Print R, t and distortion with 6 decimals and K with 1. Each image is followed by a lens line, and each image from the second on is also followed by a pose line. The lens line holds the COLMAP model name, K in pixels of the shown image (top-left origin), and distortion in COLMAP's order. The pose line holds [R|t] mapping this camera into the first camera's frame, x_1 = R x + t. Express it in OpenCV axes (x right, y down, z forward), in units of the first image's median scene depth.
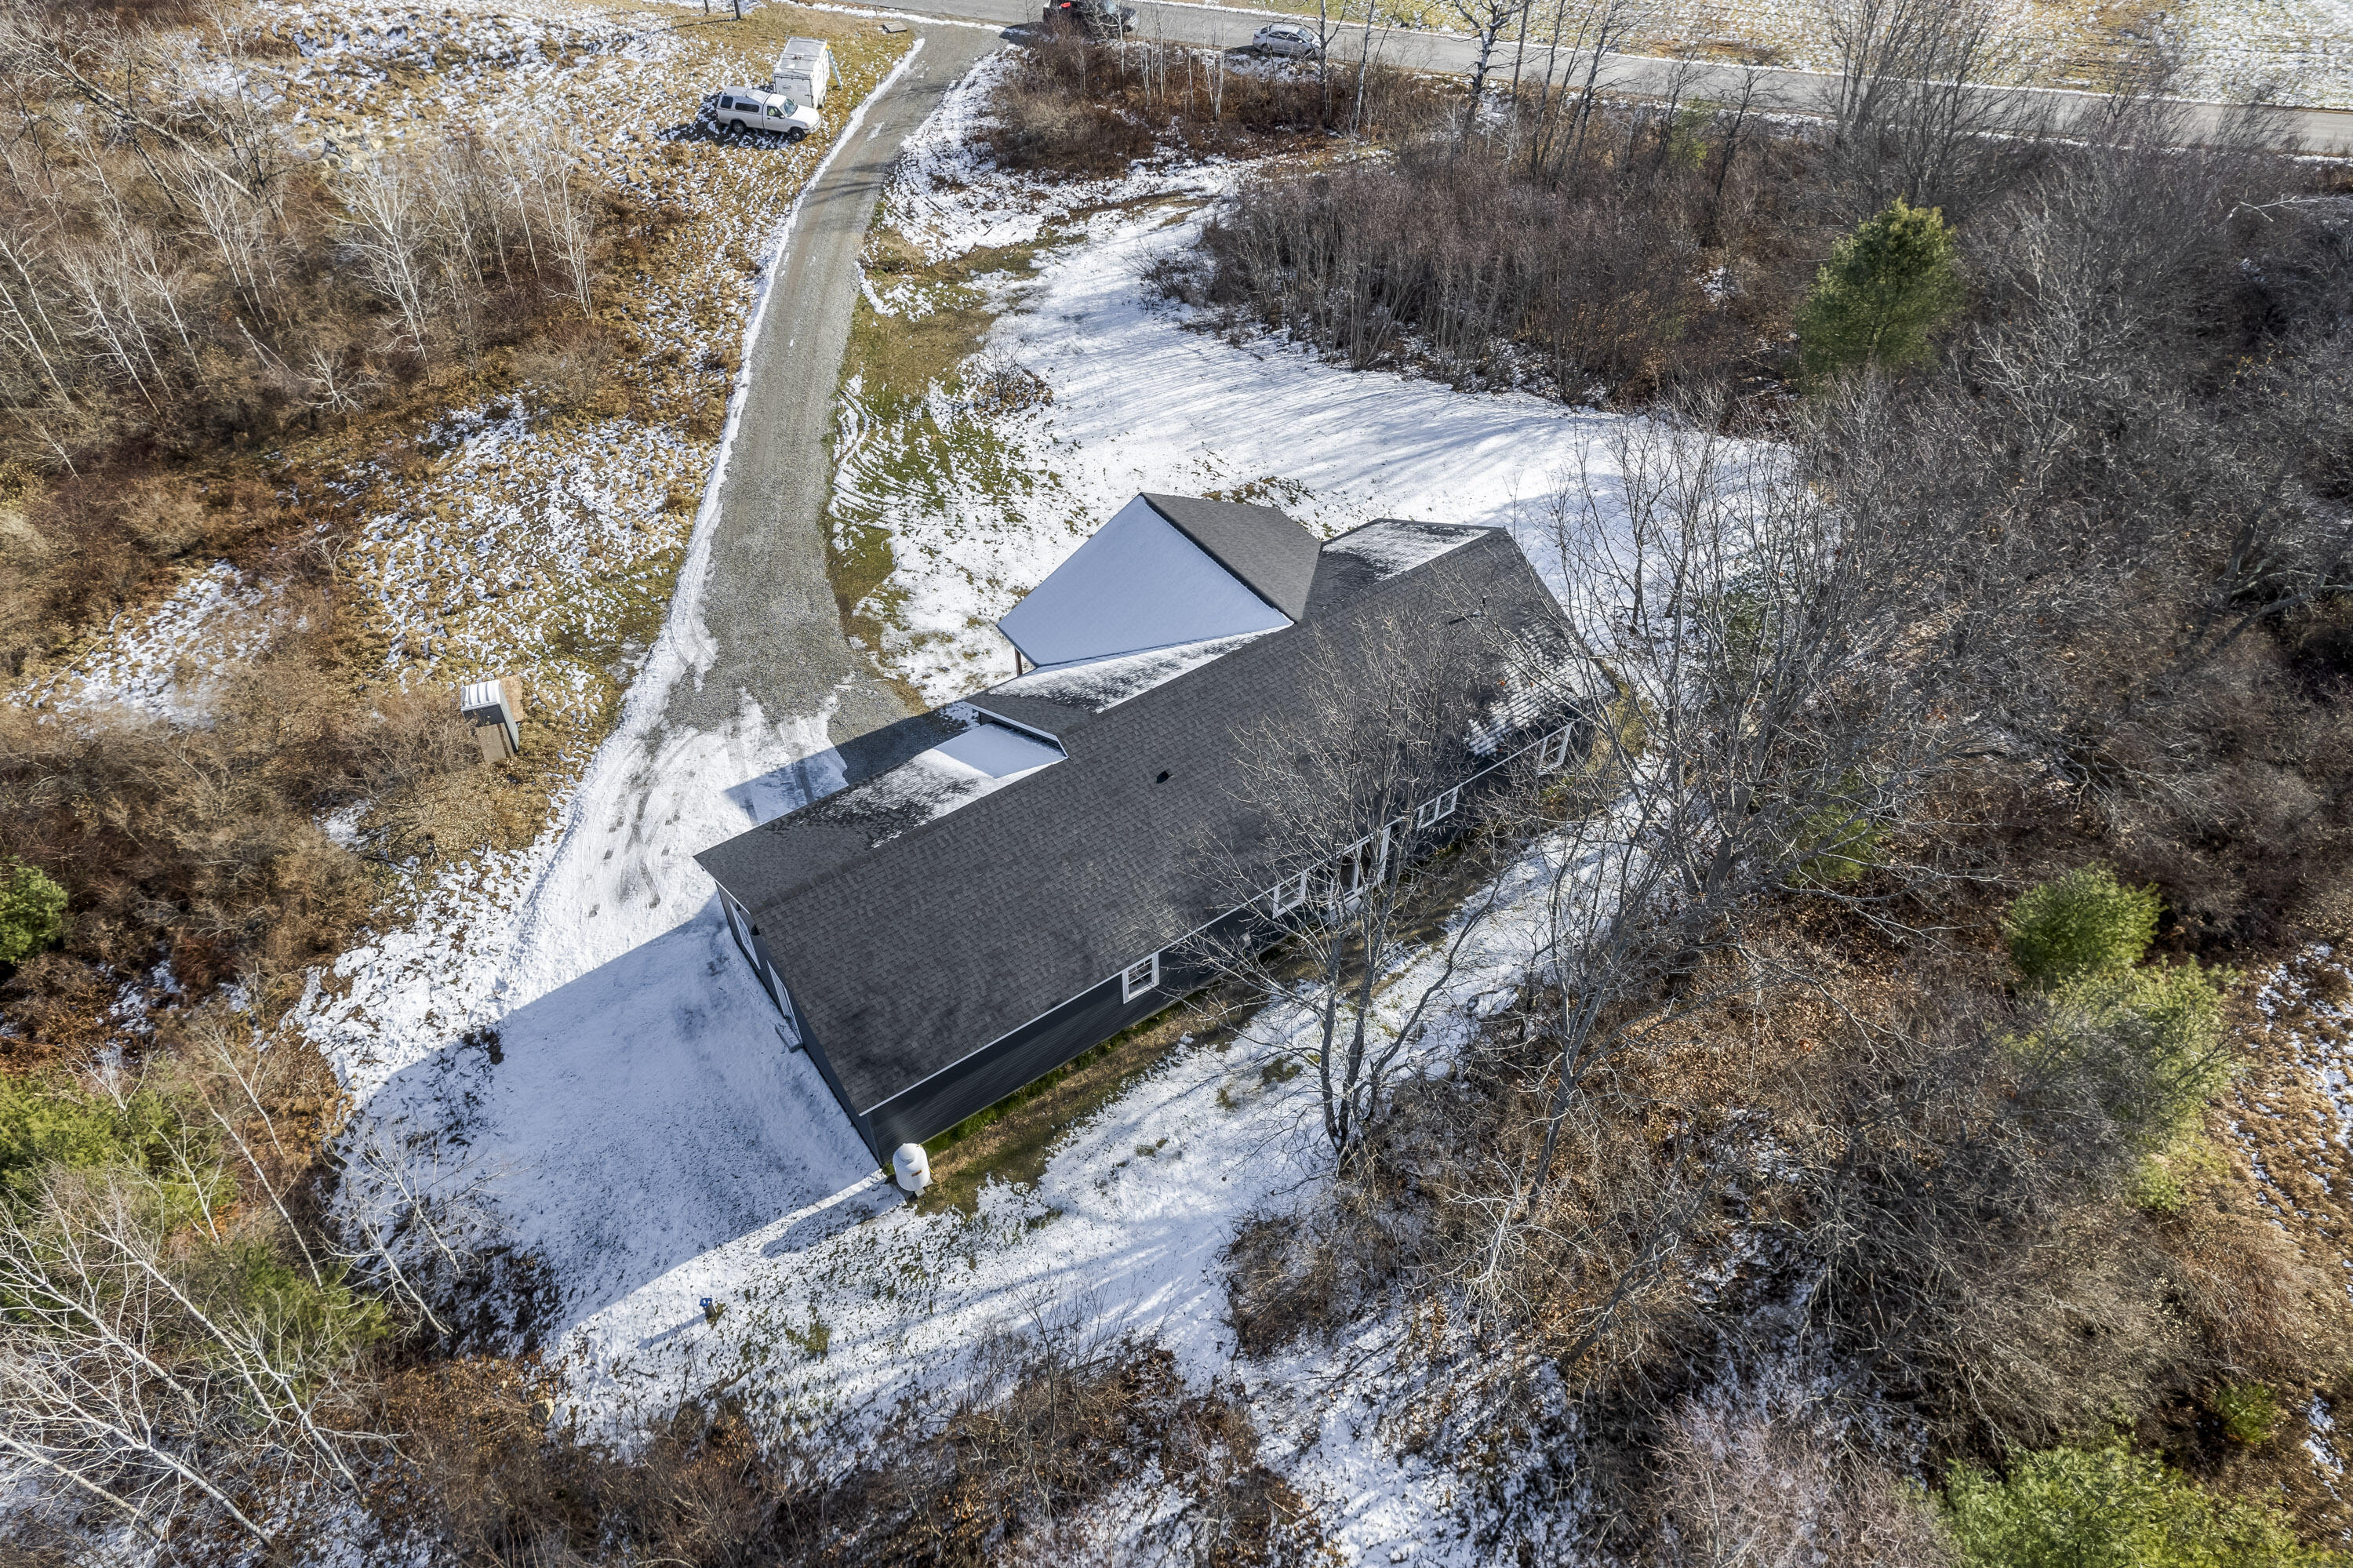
lens RADIAL K [[1504.5, 0, 1185.1], [0, 1504.5, 786.4], [0, 0, 1]] dist [-0.043205, 0.022467]
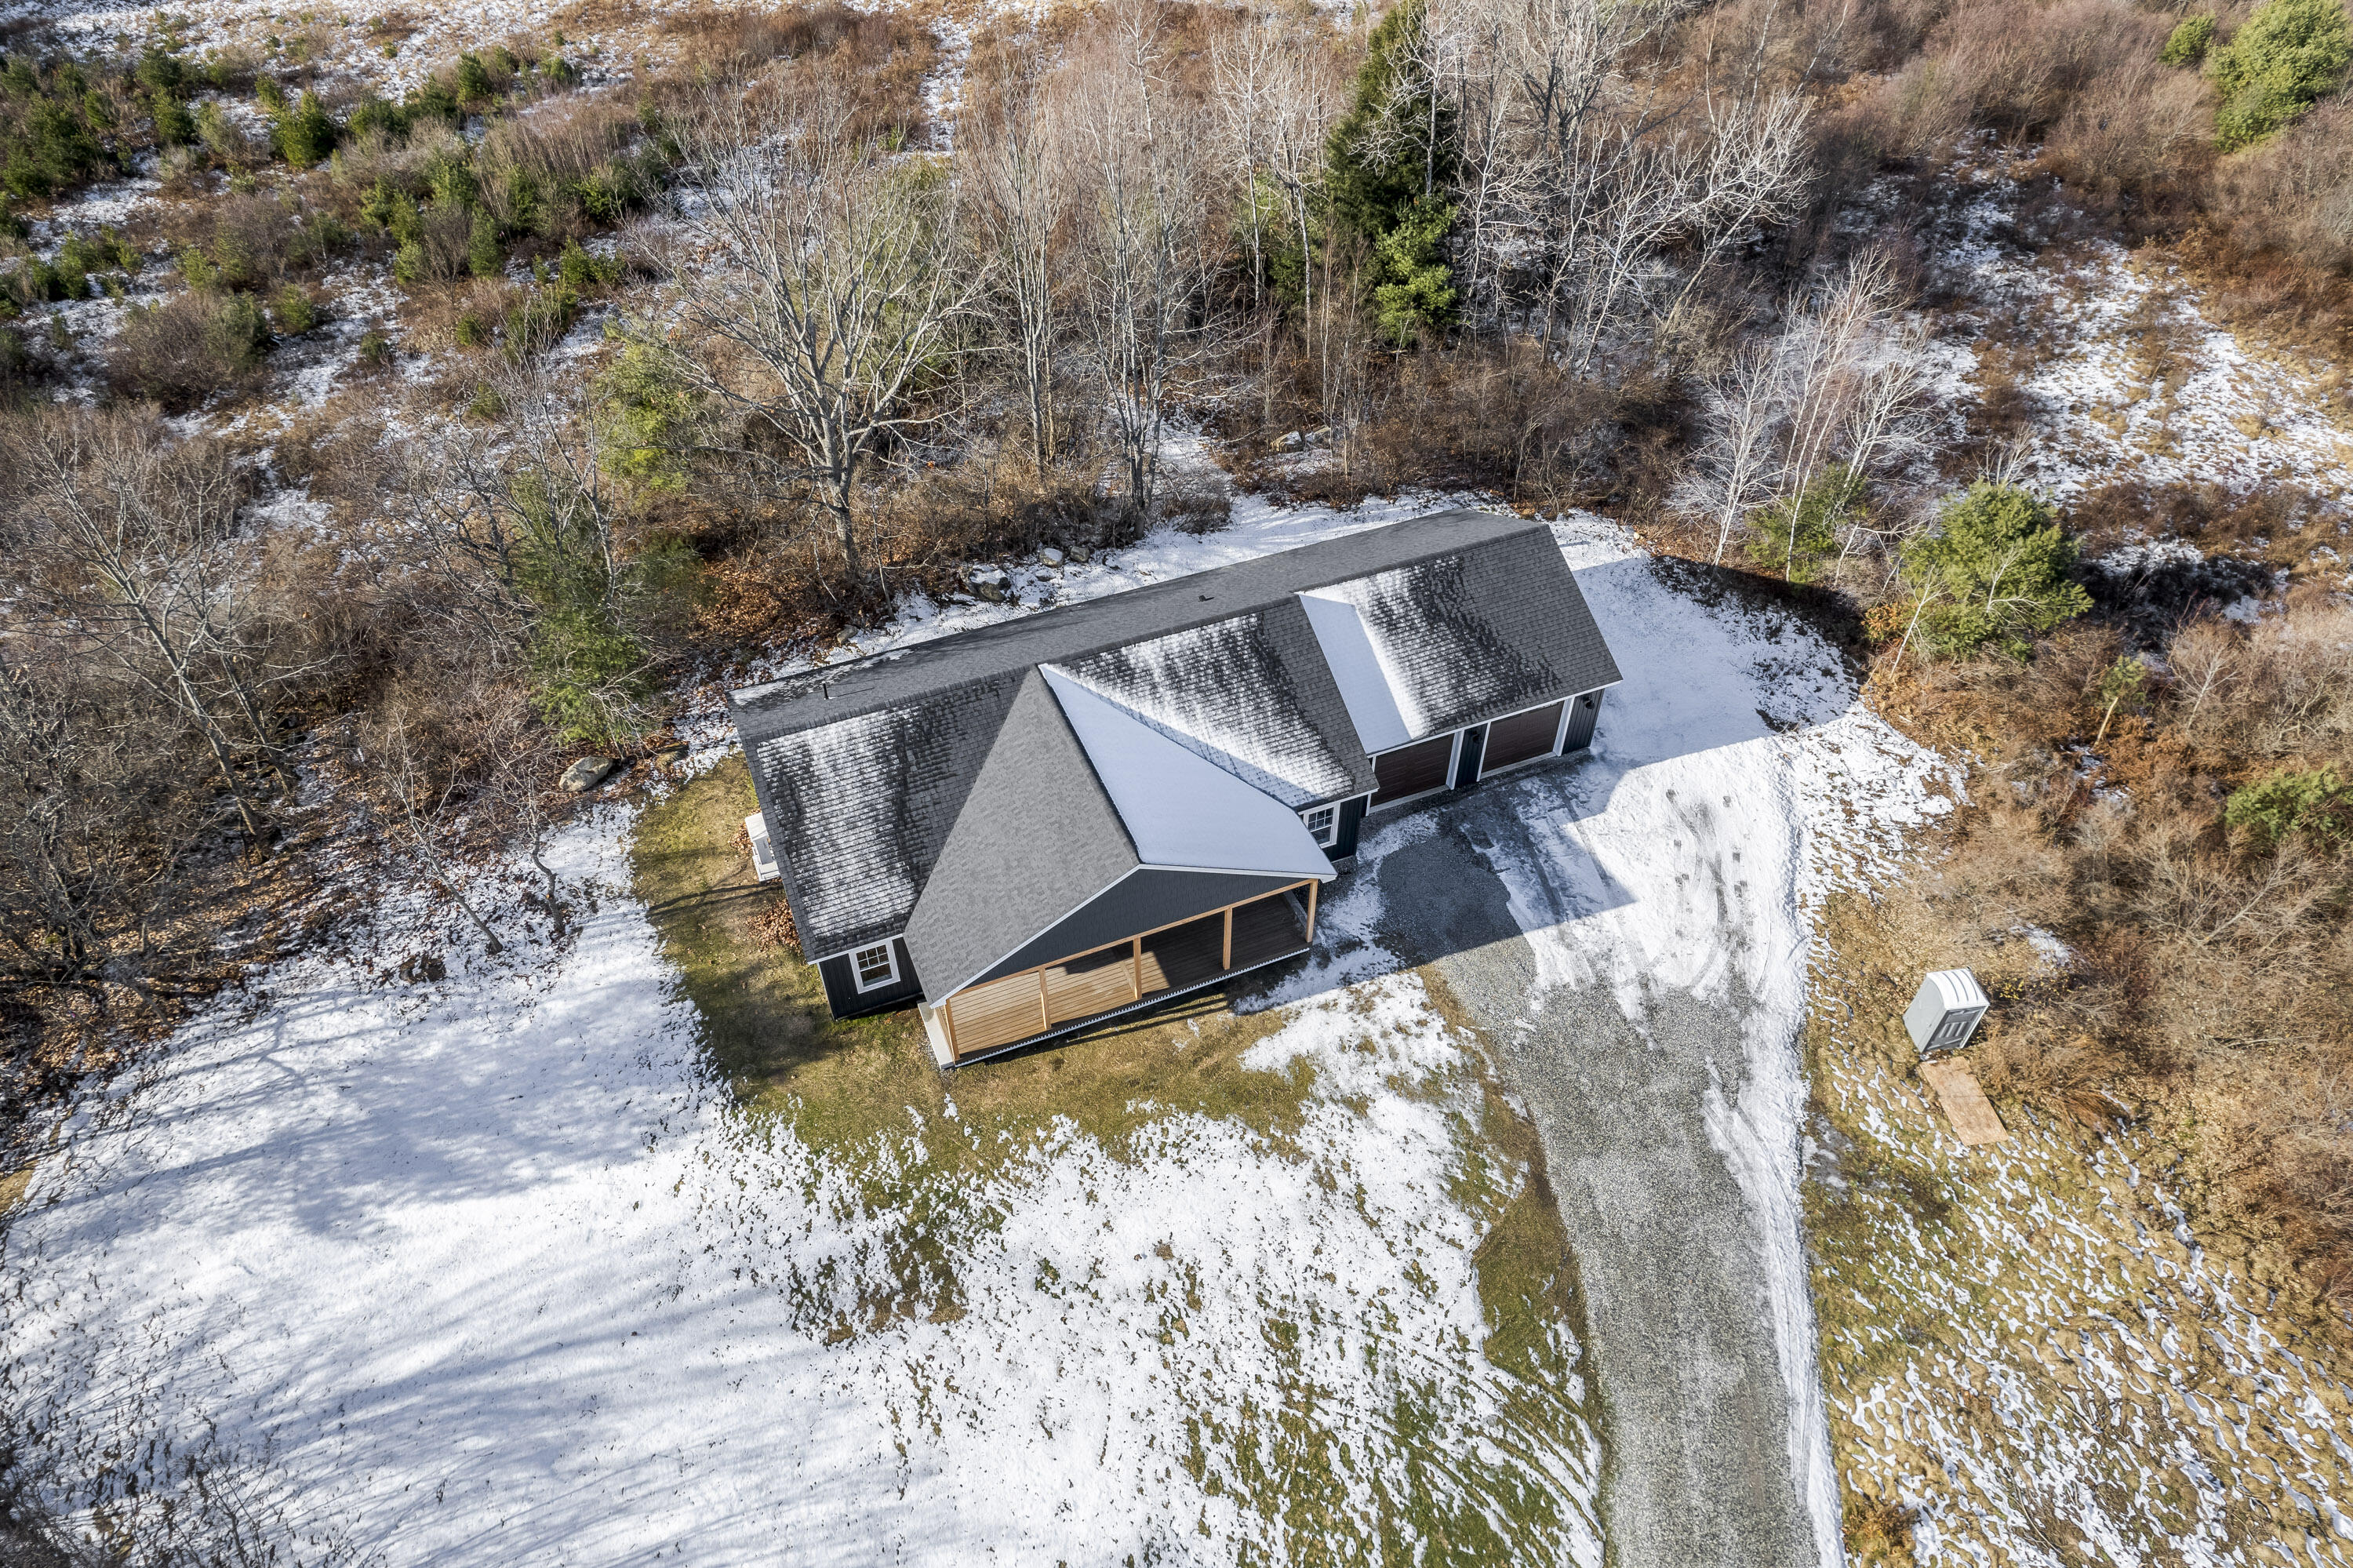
lens RADIAL K [[1504.5, 0, 1187.0], [0, 1504.5, 792.9], [0, 0, 1]] dist [-0.043205, 0.022467]
pose [[-0.976219, -0.156019, 0.150517, -0.143203], [0.150066, 0.014735, 0.988566, -0.836934], [-0.156453, 0.987644, 0.009028, 0.843309]]
